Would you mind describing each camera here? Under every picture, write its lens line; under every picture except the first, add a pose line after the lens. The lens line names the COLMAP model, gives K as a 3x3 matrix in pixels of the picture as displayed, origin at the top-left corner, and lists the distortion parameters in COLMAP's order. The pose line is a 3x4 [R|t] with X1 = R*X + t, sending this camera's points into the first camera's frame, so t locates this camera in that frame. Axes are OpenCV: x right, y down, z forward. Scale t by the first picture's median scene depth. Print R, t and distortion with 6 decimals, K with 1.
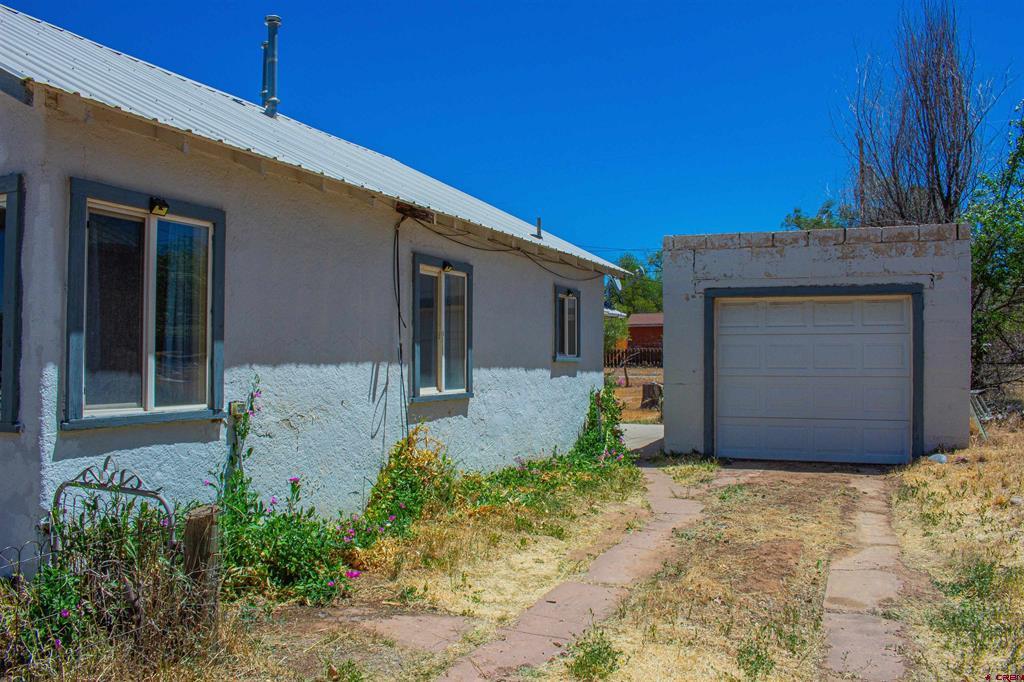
lens RADIAL K [[844.5, 0, 512.6], [0, 844.5, 348.4], [0, 0, 1]] dist [-0.107769, 0.037098]
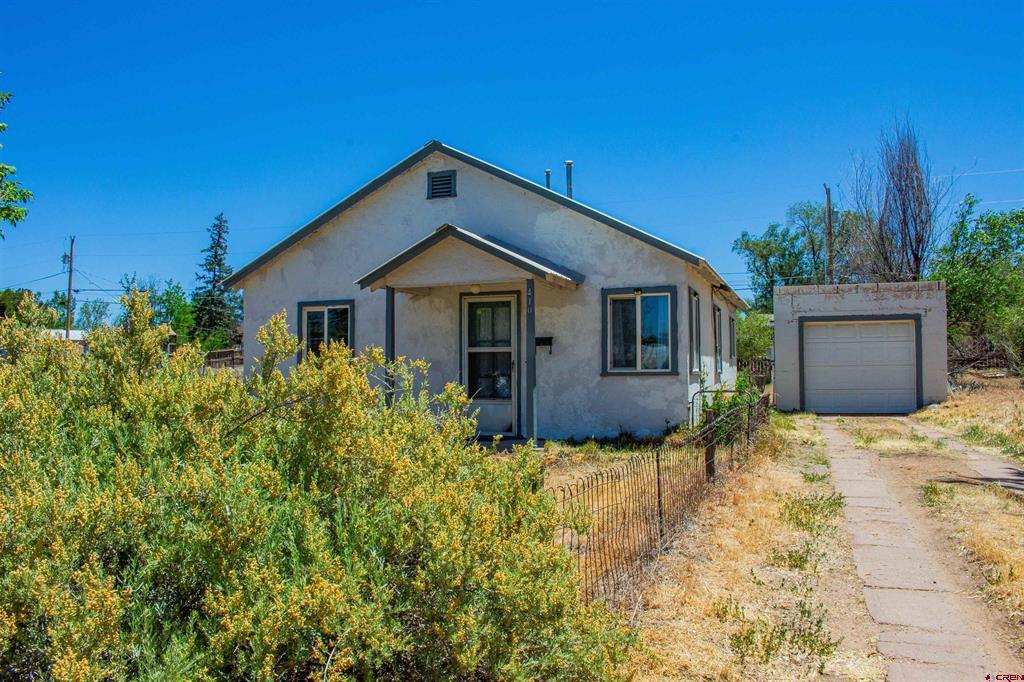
lens RADIAL K [[844.5, 0, 509.6], [0, 844.5, 337.3], [0, 0, 1]] dist [-0.107769, 0.037098]
pose [[0.996388, -0.007803, 0.084560, -0.570039], [0.010398, 0.999487, -0.030283, 0.020155], [-0.084281, 0.031053, 0.995958, -0.752024]]
